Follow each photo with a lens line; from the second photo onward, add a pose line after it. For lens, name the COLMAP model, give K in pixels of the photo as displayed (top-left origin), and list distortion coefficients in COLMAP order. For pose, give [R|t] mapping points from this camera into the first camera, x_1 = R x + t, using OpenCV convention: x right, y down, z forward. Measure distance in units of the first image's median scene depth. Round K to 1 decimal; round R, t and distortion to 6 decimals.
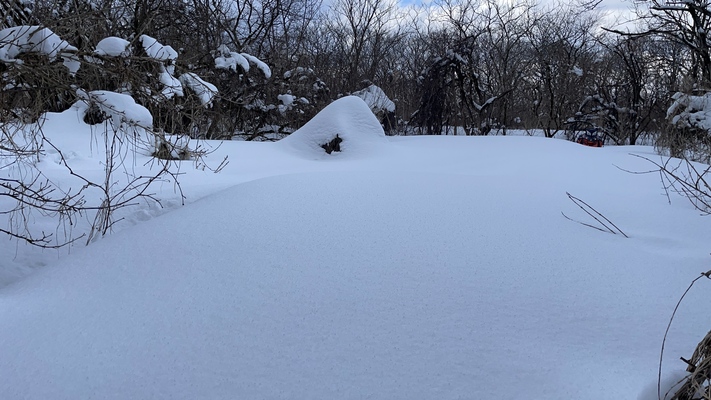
lens RADIAL K [[544.2, 0, 355.5], [0, 544.2, 200.0], [0, 0, 1]] dist [0.115206, -0.139229]
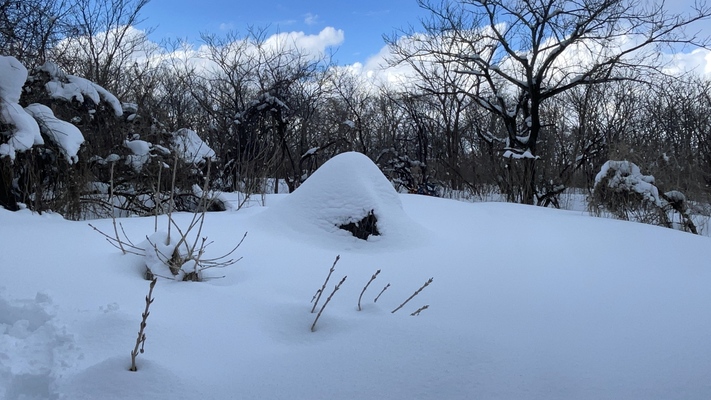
lens RADIAL K [[560.1, 0, 355.5], [0, 560.1, 200.0], [0, 0, 1]] dist [0.000947, 0.000823]
pose [[0.858612, -0.022245, 0.512143, -0.254161], [0.062415, 0.996162, -0.061370, -0.056712], [-0.508812, 0.084659, 0.856705, 0.256774]]
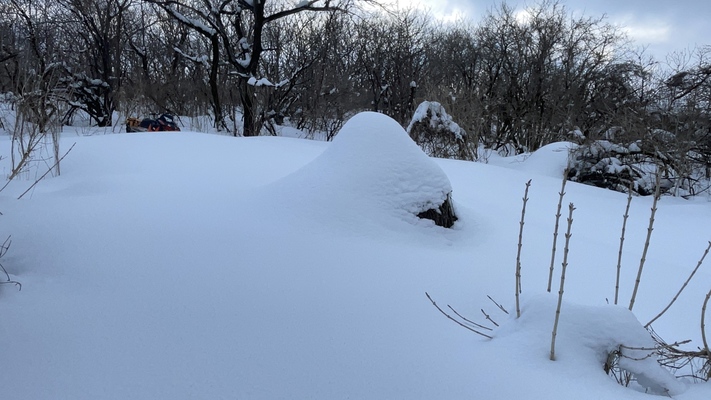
lens RADIAL K [[560.1, 0, 355.5], [0, 560.1, 200.0], [0, 0, 1]] dist [0.000947, 0.000823]
pose [[0.312117, -0.179505, 0.932931, -0.372029], [0.096005, 0.982920, 0.157005, -0.130633], [-0.945180, 0.040562, 0.324020, 0.564958]]
